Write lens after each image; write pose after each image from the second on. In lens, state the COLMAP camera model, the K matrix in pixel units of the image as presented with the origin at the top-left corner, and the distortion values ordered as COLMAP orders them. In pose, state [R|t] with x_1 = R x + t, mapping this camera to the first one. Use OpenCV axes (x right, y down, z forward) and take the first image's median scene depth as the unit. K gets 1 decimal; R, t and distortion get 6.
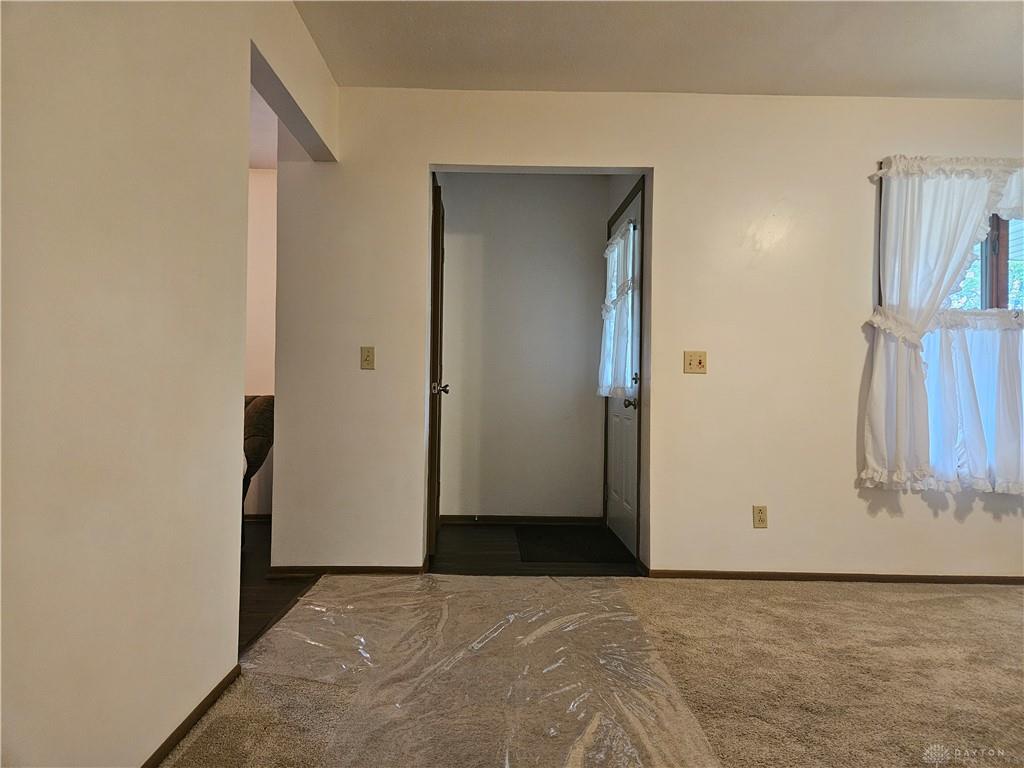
lens RADIAL K [[678.4, 0, 509.7], [0, 678.4, 376.9], [0, 0, 1]] dist [0.077227, -0.059374]
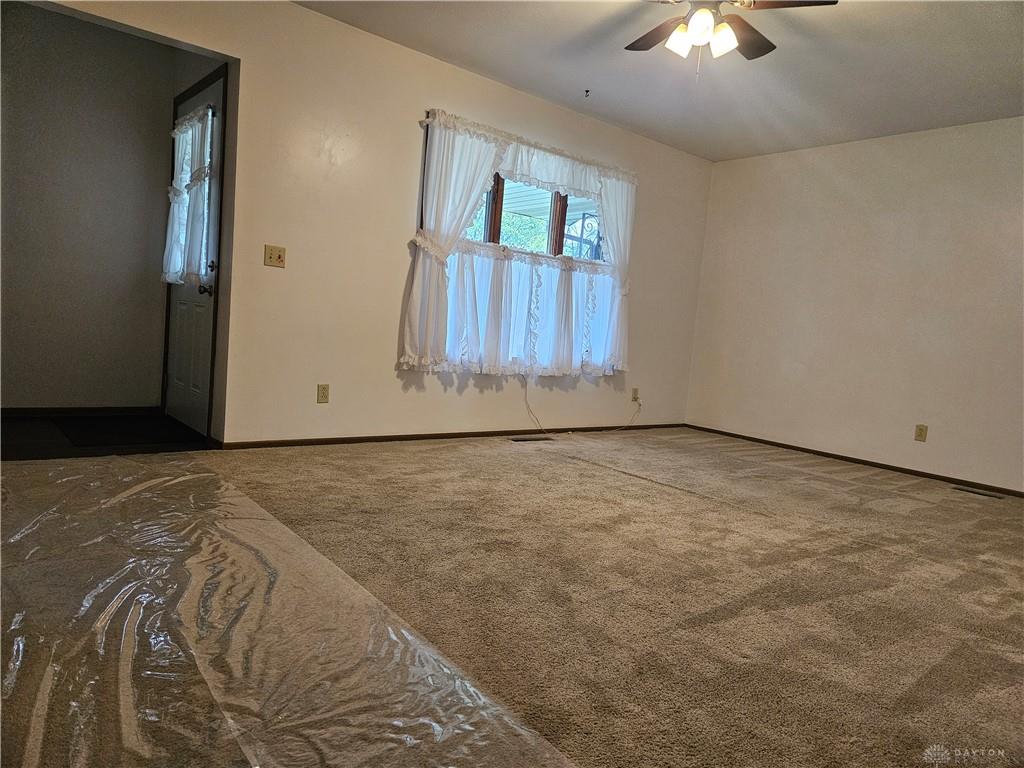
lens RADIAL K [[678.4, 0, 509.7], [0, 678.4, 376.9], [0, 0, 1]] dist [0.077227, -0.059374]
pose [[0.788064, 0.006606, 0.615558, -0.109732], [-0.083000, 0.991952, 0.095616, 0.034776], [-0.609972, -0.126443, 0.782270, -0.121014]]
